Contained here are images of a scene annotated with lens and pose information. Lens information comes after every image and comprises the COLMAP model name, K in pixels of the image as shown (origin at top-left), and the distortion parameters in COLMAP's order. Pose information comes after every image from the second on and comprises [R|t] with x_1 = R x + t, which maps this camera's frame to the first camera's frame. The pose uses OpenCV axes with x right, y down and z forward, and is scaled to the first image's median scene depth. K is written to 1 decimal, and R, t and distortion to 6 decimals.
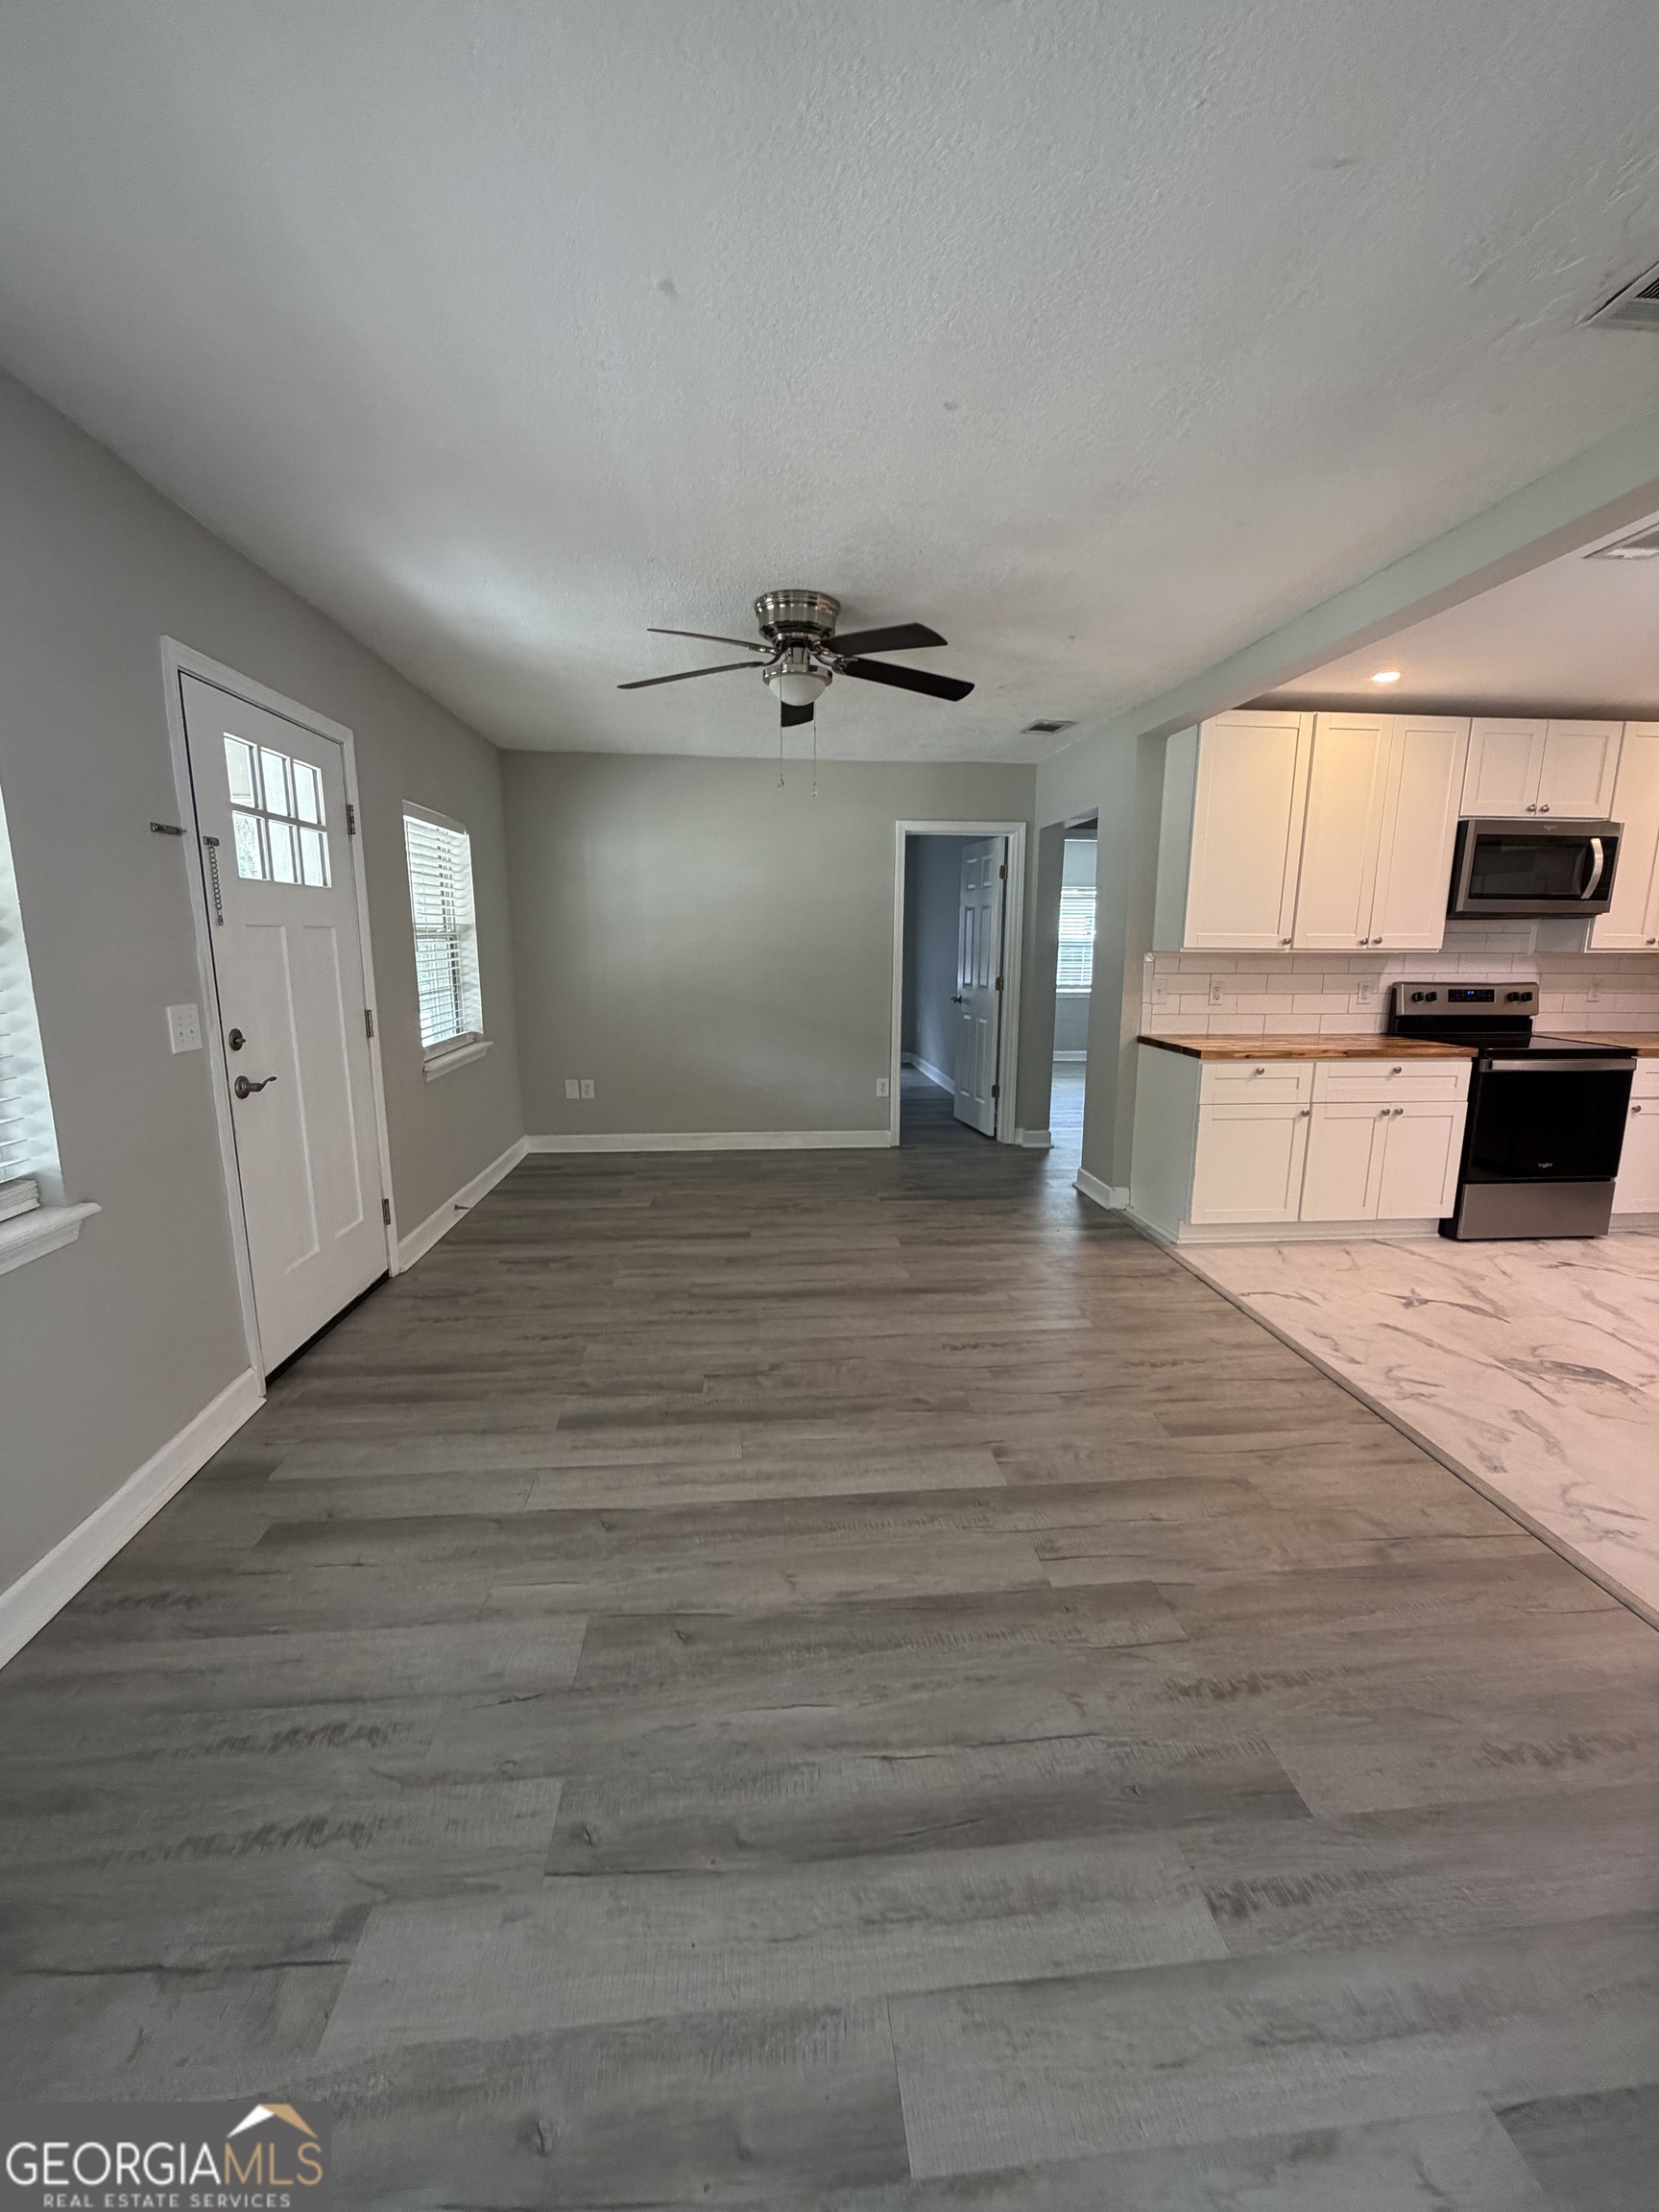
lens RADIAL K [[886.9, 0, 833.9], [0, 886.9, 1103.8], [0, 0, 1]] dist [0.001413, -0.000202]
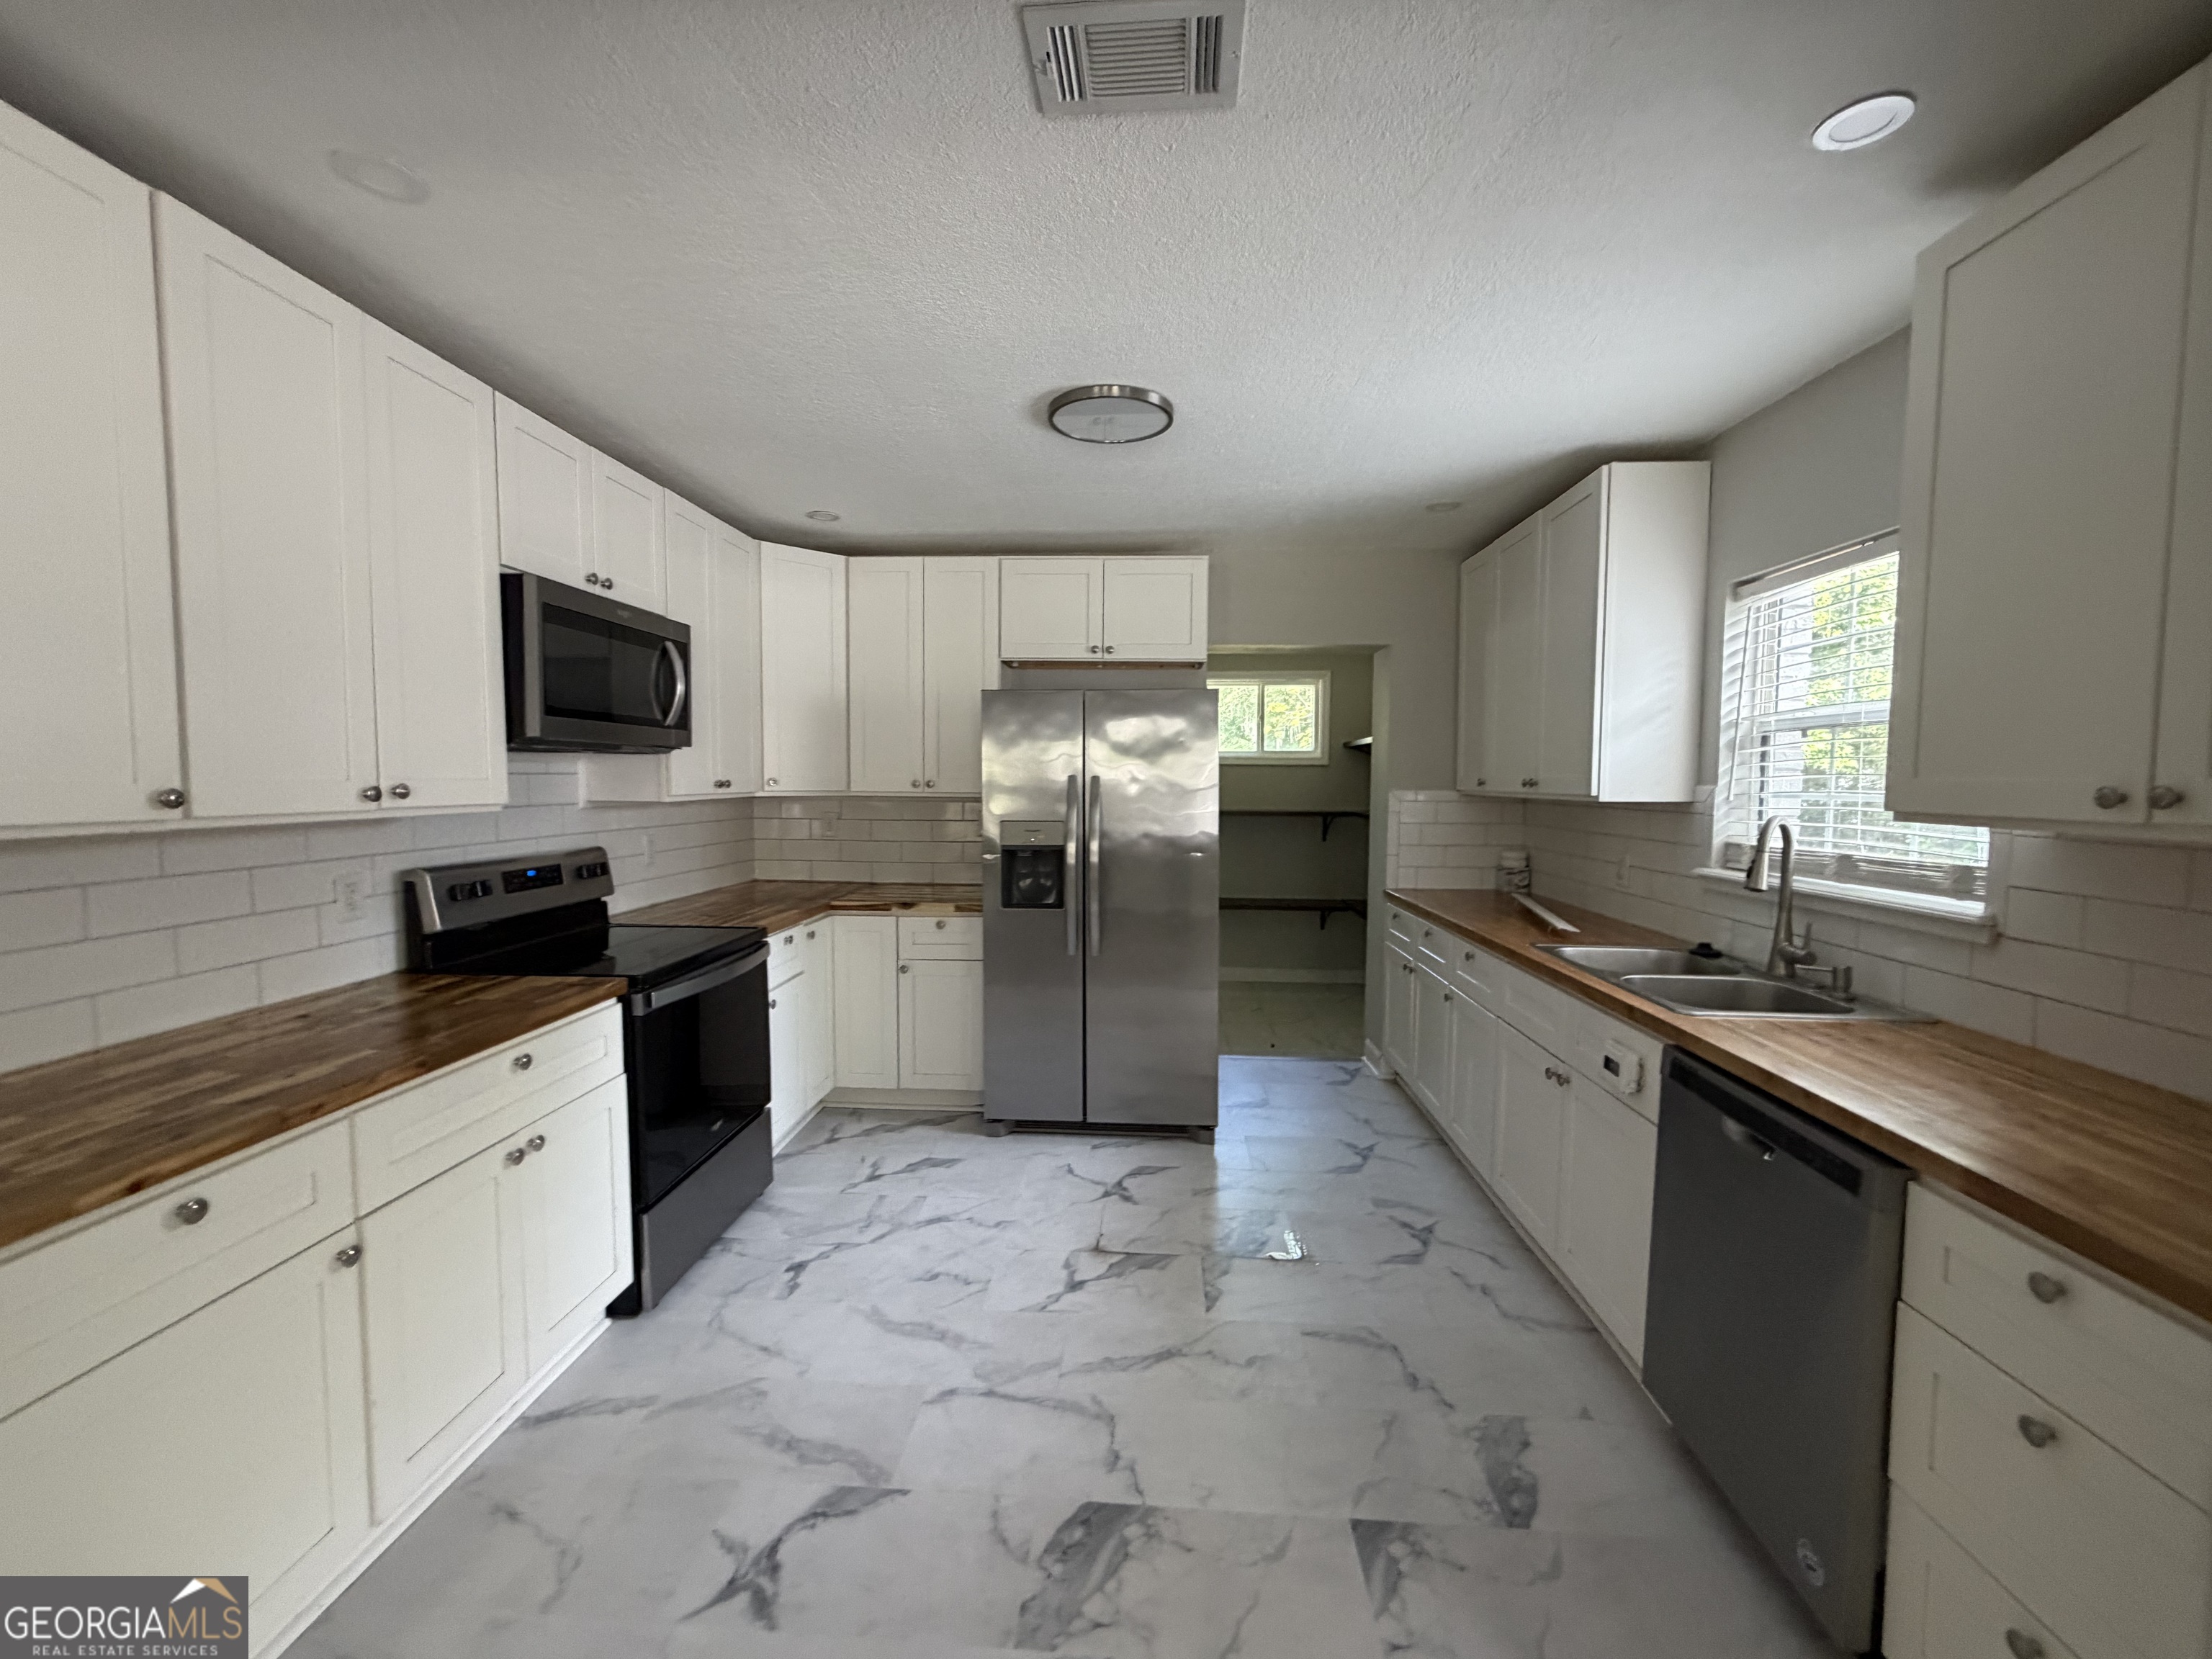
lens RADIAL K [[886.9, 0, 1106.3], [0, 886.9, 828.6], [0, 0, 1]] dist [0.001413, -0.000202]
pose [[0.158770, -0.063120, 0.985296, 0.223098], [0.178045, 0.983424, 0.034310, -0.119878], [-0.971129, 0.169979, 0.167377, 0.589964]]
